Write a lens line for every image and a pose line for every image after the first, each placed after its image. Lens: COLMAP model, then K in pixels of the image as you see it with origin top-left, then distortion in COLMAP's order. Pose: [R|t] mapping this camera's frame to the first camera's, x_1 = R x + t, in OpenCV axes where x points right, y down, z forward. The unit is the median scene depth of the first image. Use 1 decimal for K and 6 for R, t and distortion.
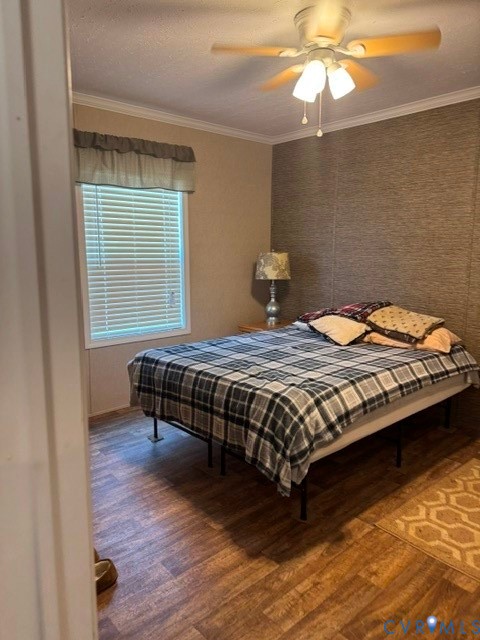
lens RADIAL K [[448.5, 0, 239.3], [0, 448.5, 317.3], [0, 0, 1]] dist [0.072478, -0.063245]
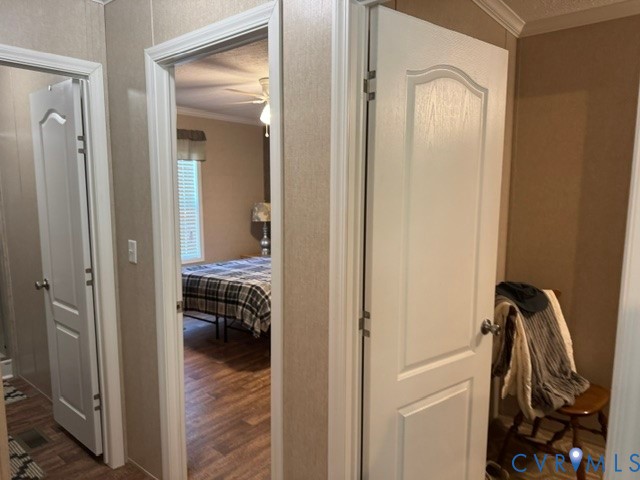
lens RADIAL K [[448.5, 0, 322.2], [0, 448.5, 241.5], [0, 0, 1]] dist [0.072478, -0.063245]
pose [[0.989507, -0.018965, 0.143237, 0.093780], [0.024995, 0.998870, -0.040421, 0.072281], [-0.142309, 0.043577, 0.988863, -0.763486]]
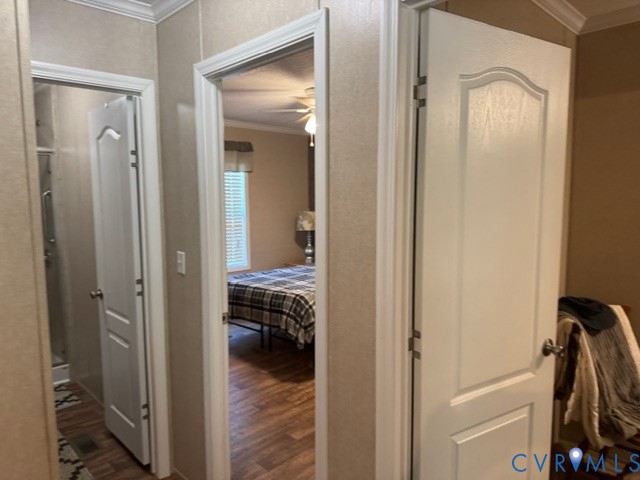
lens RADIAL K [[444.9, 0, 317.0], [0, 444.9, 239.0], [0, 0, 1]] dist [0.084297, -0.071668]
pose [[0.999269, -0.014799, 0.035244, 0.093810], [0.016953, 0.997956, -0.061609, 0.056966], [-0.034260, 0.062161, 0.997478, -0.730029]]
